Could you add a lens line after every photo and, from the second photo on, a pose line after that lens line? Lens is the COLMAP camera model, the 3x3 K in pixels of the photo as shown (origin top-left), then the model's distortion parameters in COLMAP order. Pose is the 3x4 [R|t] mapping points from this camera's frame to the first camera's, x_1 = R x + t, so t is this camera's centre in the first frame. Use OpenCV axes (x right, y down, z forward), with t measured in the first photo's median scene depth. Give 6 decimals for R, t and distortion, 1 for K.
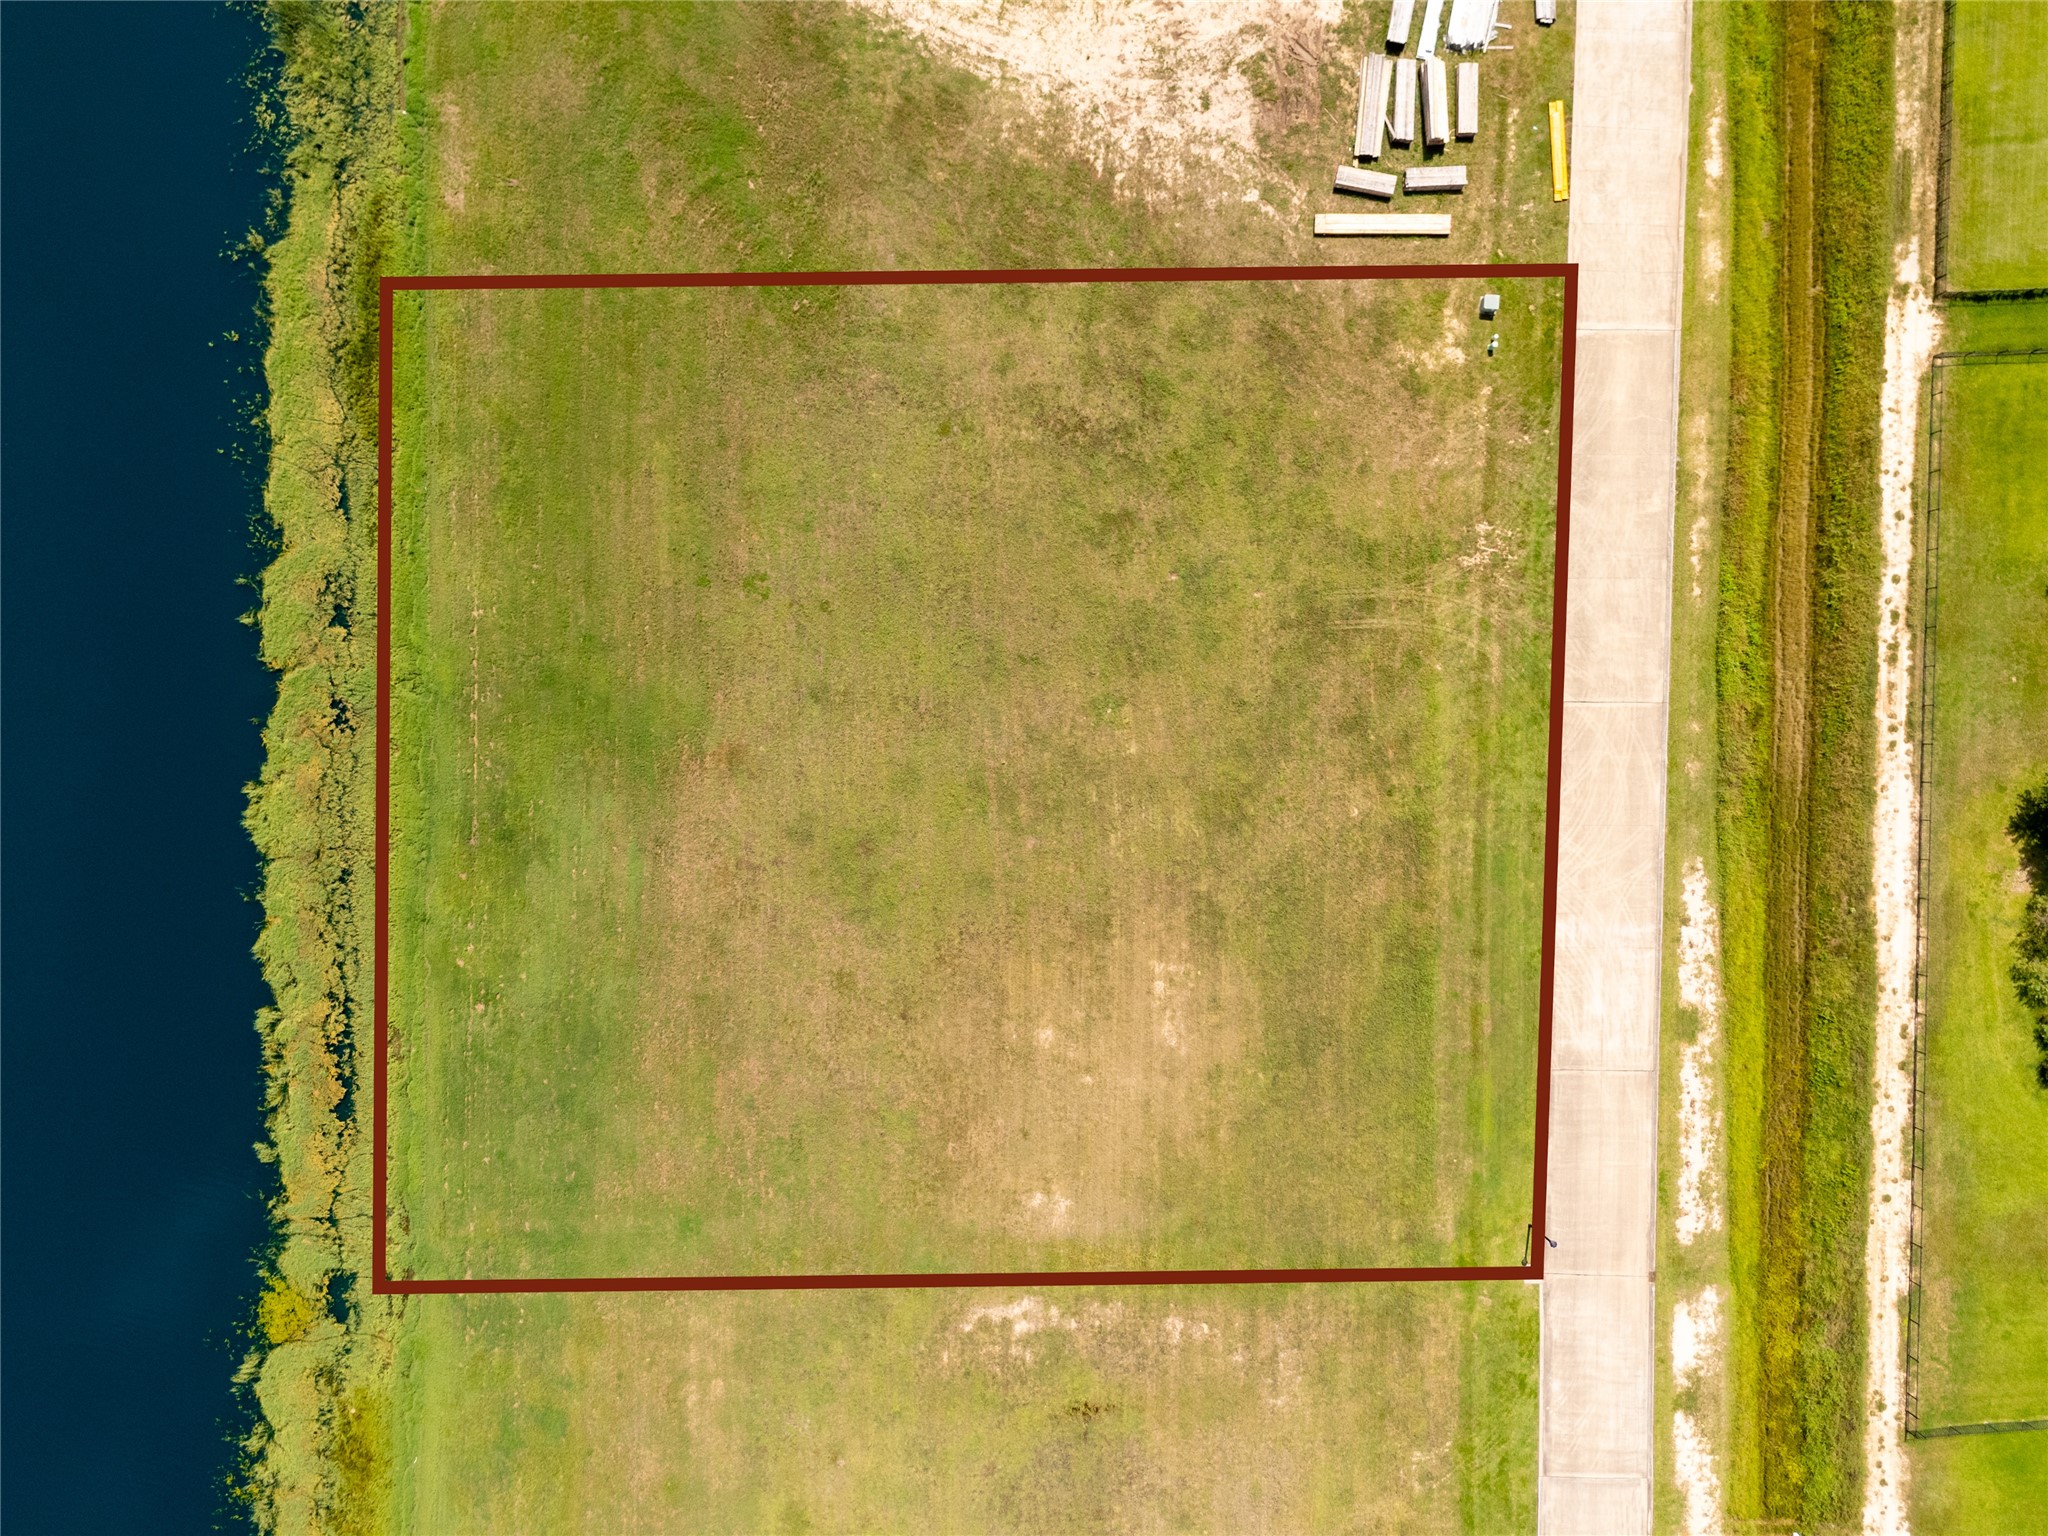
lens RADIAL K [[1496.7, 0, 1027.4], [0, 1496.7, 767.1], [0, 0, 1]] dist [0.070716, -0.067469]
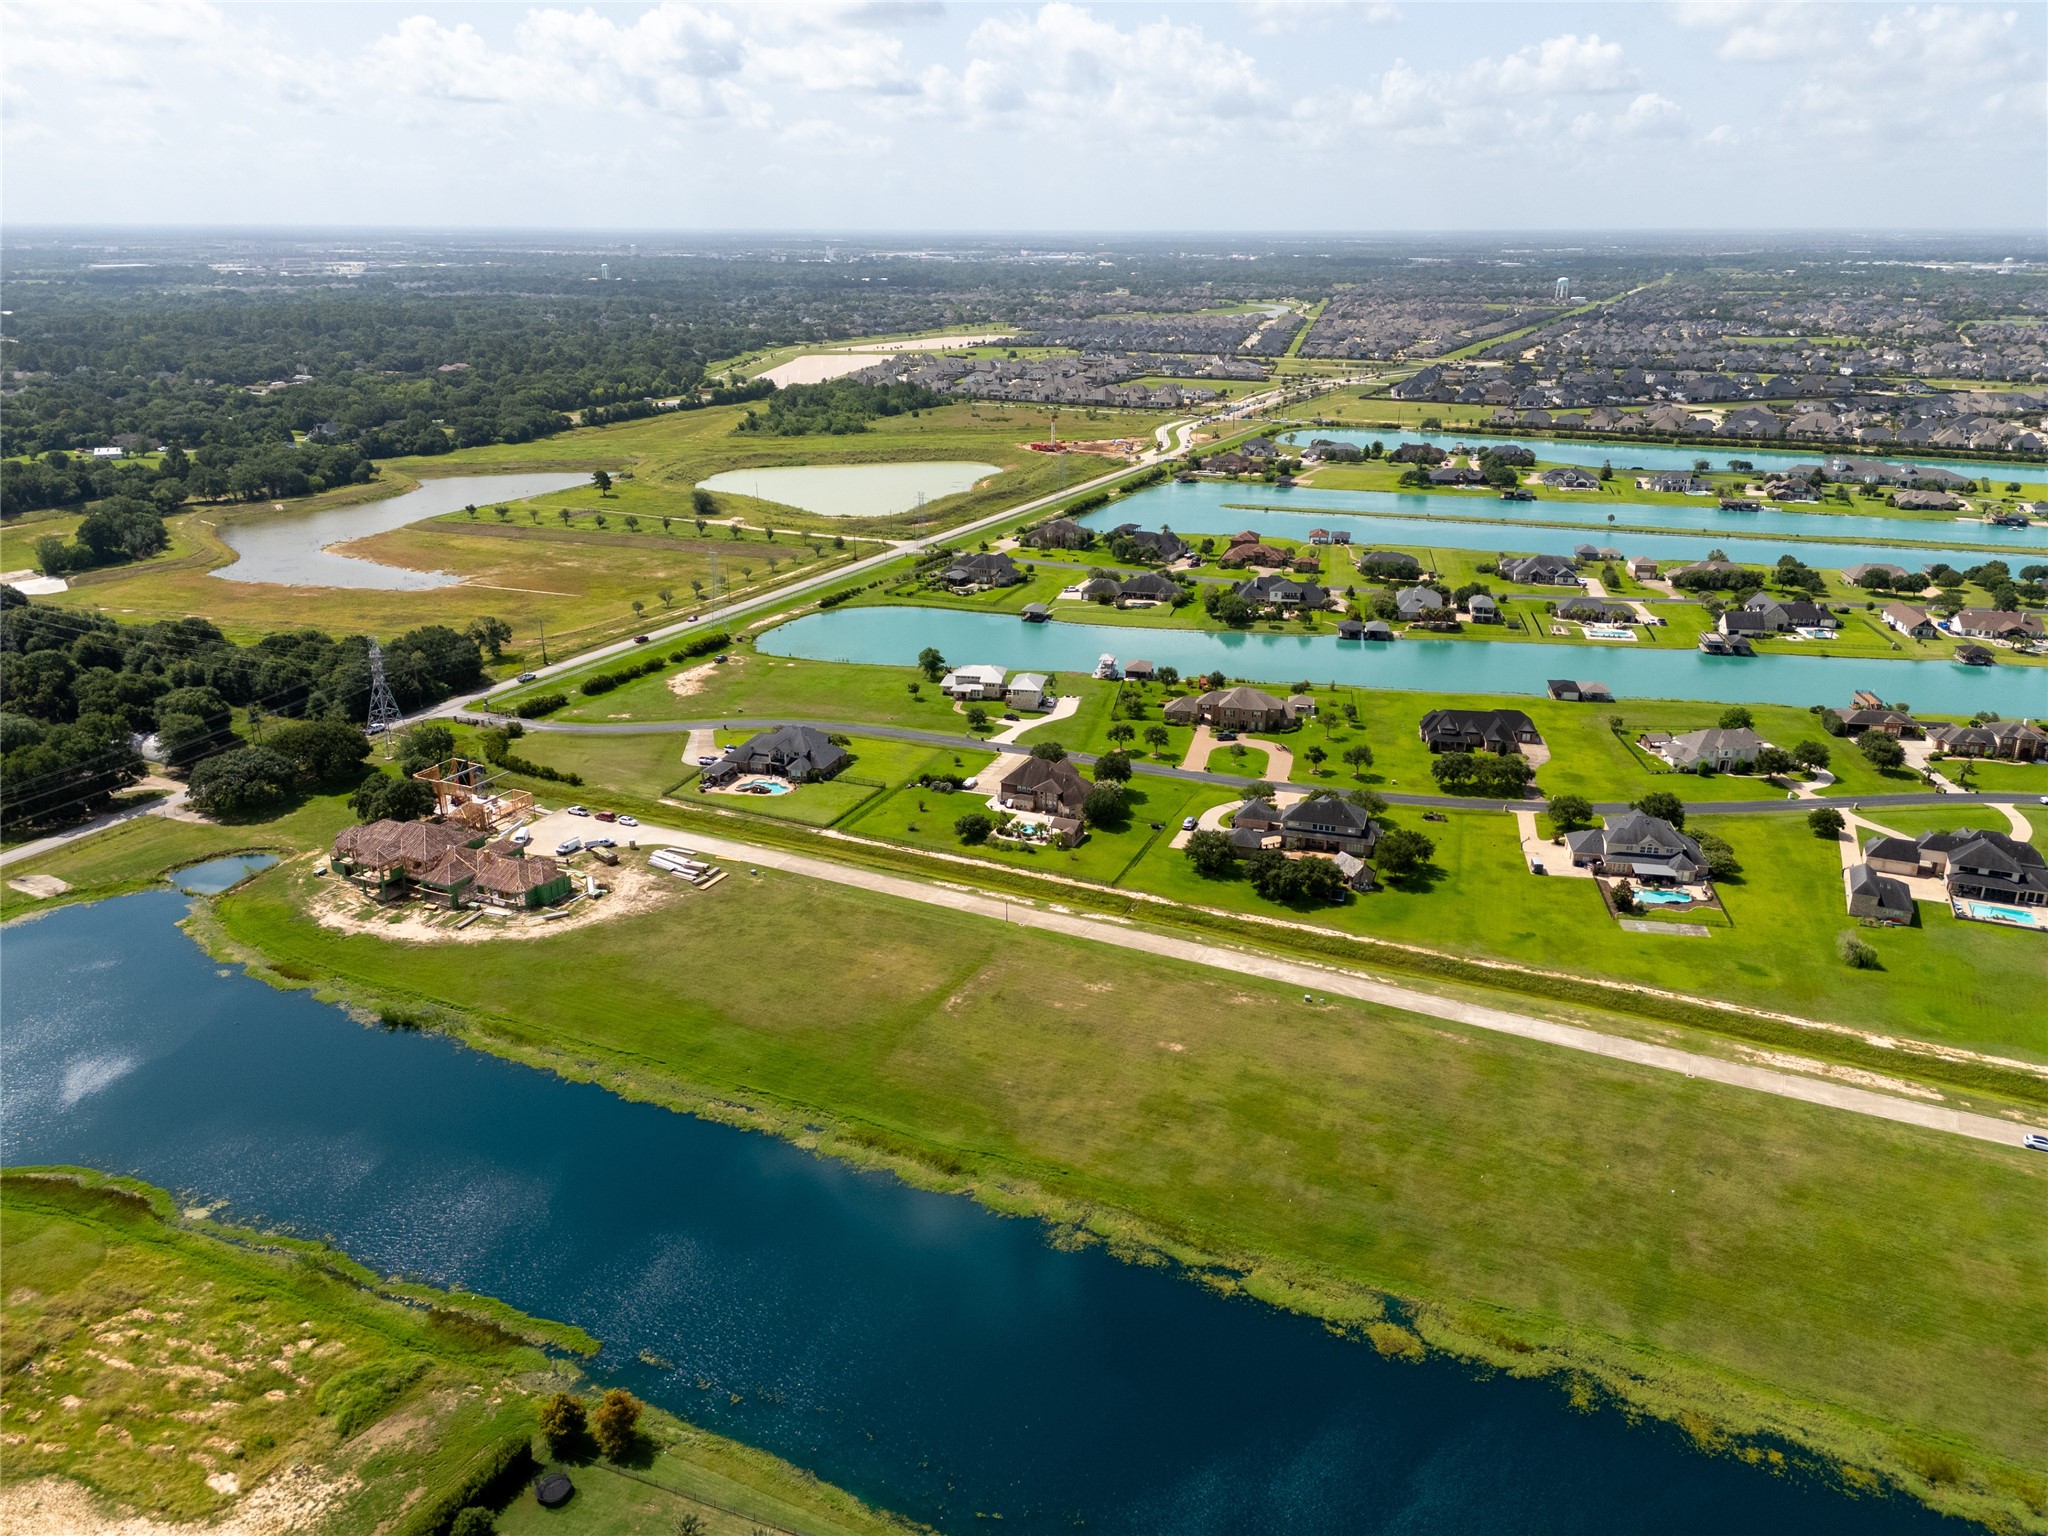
lens RADIAL K [[1496.7, 0, 1025.2], [0, 1496.7, 767.3], [0, 0, 1]] dist [0.070716, -0.067469]
pose [[0.431766, -0.314926, 0.845222, -2.153315], [0.901945, 0.141788, -0.407912, 1.547742], [0.008620, 0.938466, 0.345265, -0.358579]]
